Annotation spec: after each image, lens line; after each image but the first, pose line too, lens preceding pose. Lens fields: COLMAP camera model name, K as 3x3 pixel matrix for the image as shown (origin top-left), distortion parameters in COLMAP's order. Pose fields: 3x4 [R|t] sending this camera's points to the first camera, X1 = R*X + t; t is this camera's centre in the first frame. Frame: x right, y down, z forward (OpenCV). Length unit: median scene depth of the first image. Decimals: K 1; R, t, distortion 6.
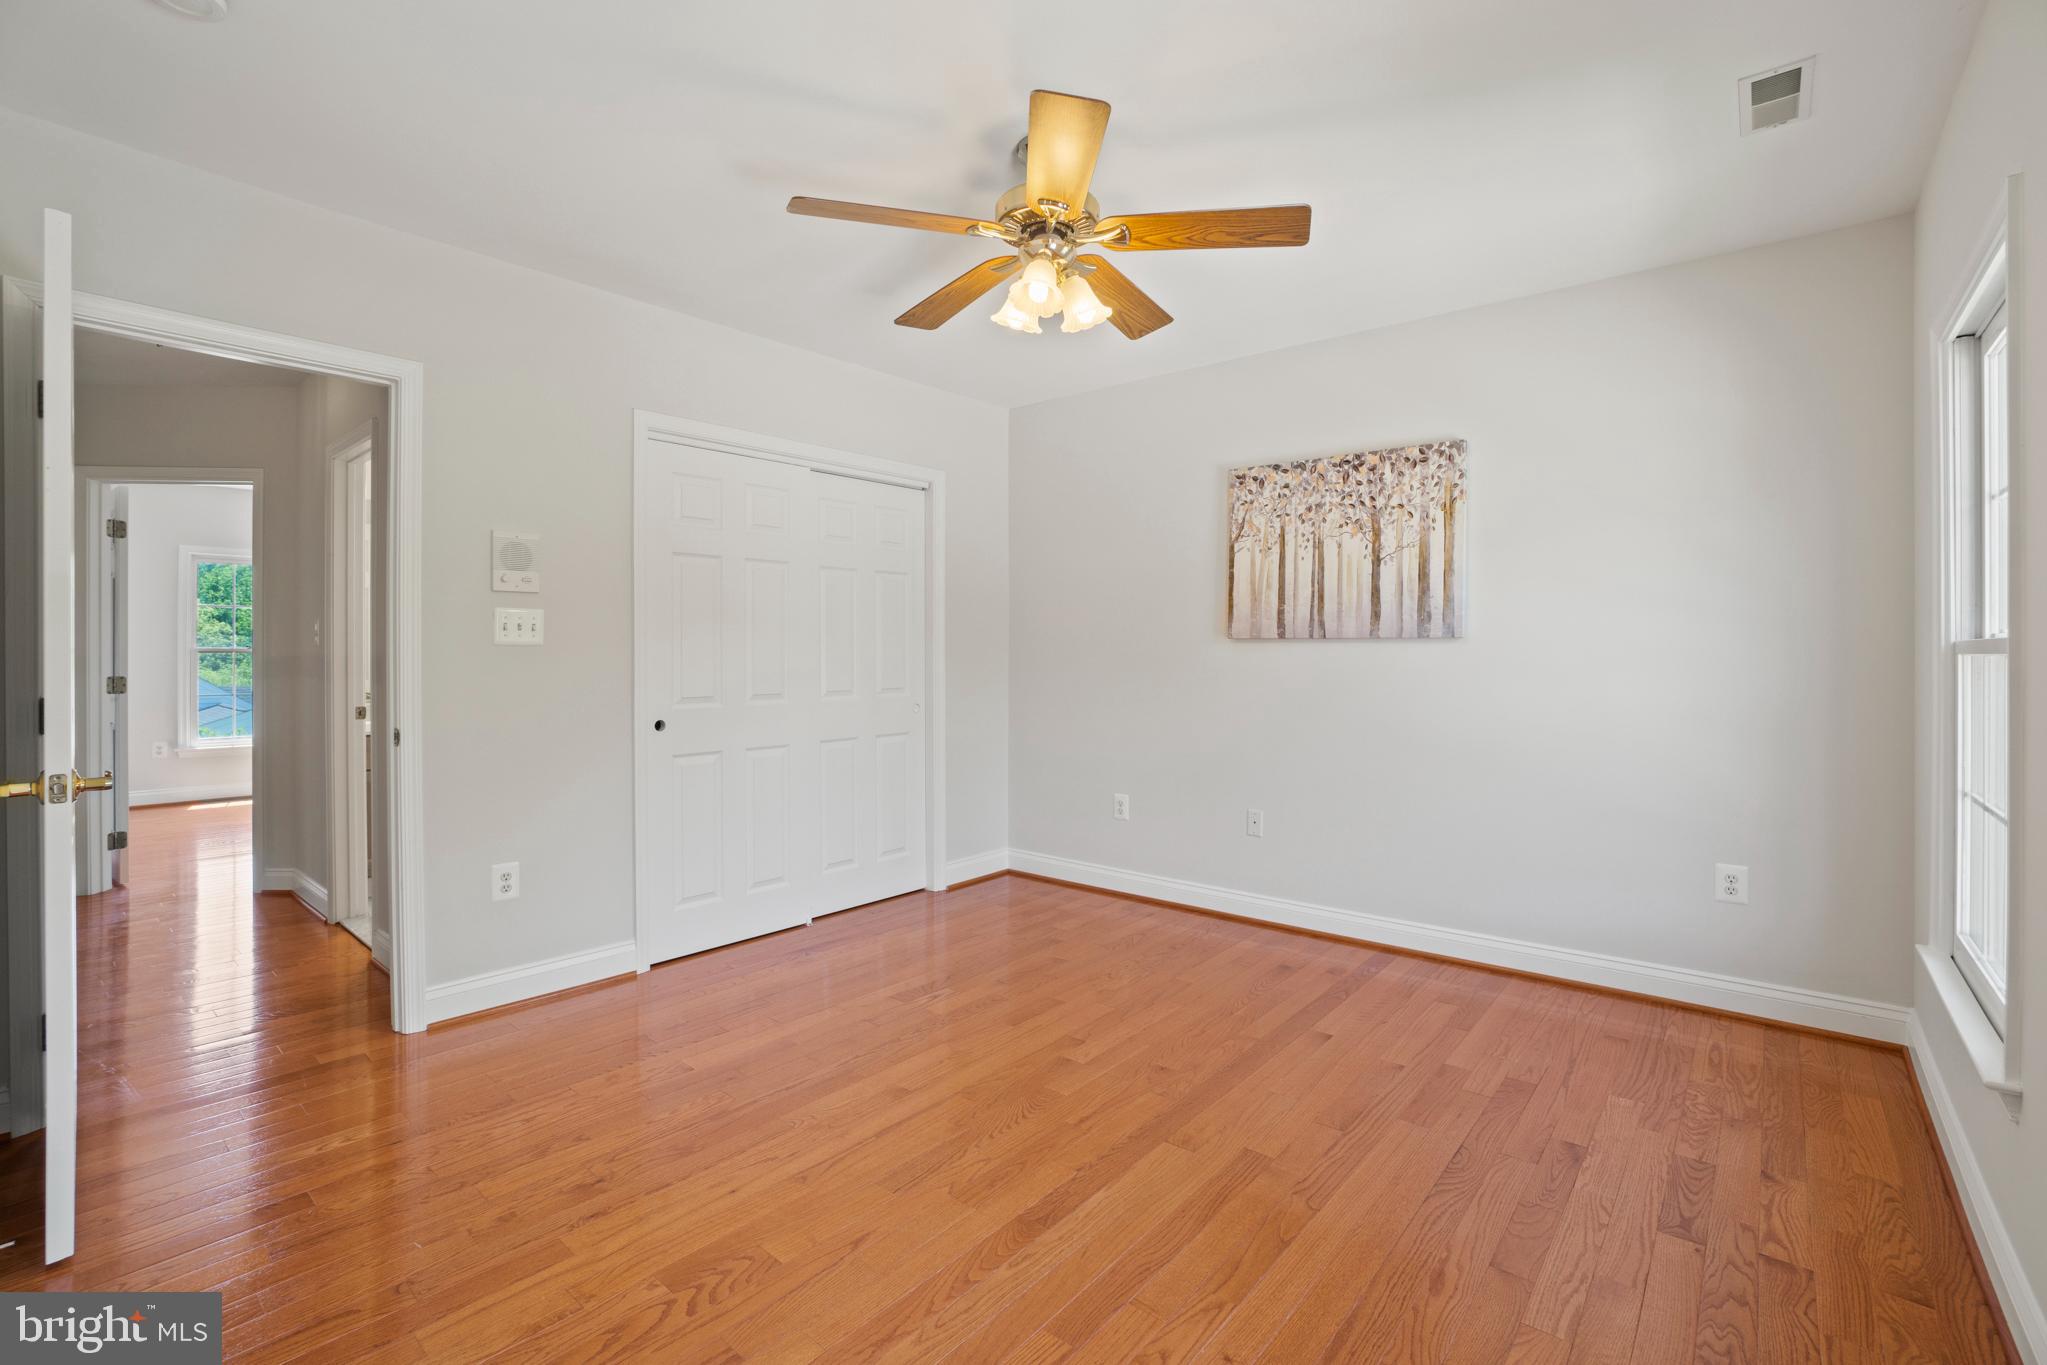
lens RADIAL K [[907.9, 0, 1016.4], [0, 907.9, 654.3], [0, 0, 1]] dist [-0.064555, 0.023394]
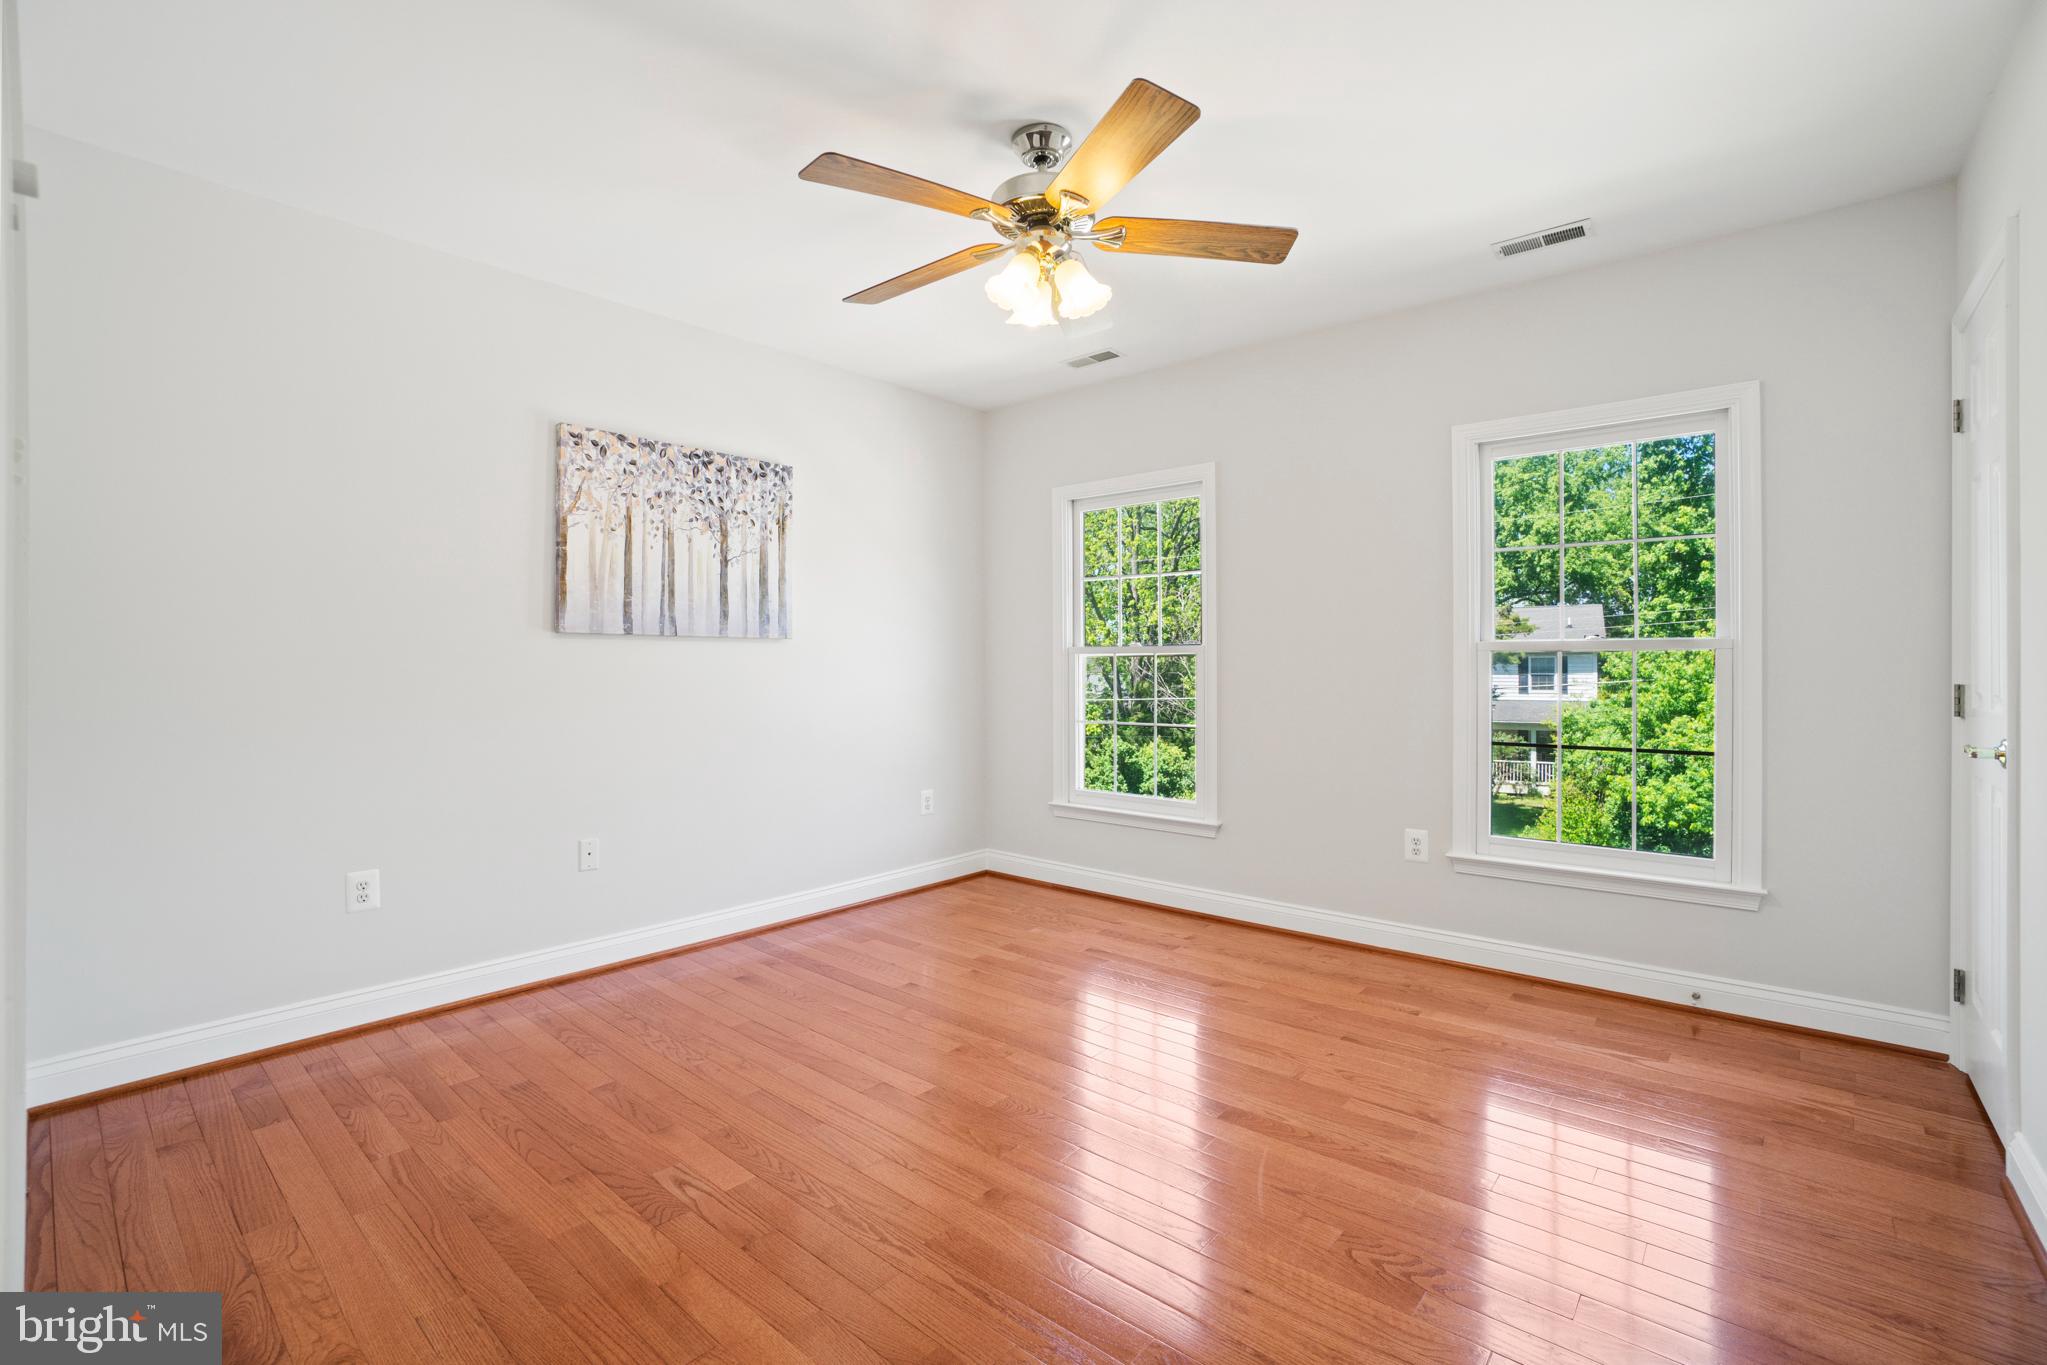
lens RADIAL K [[904.9, 0, 1024.1], [0, 904.9, 670.6], [0, 0, 1]] dist [-0.067602, 0.023783]
pose [[-0.000055, -0.010184, 0.999948, -0.613213], [0.002499, 0.999945, 0.010185, 0.010241], [-0.999997, 0.002500, -0.000029, 0.653434]]
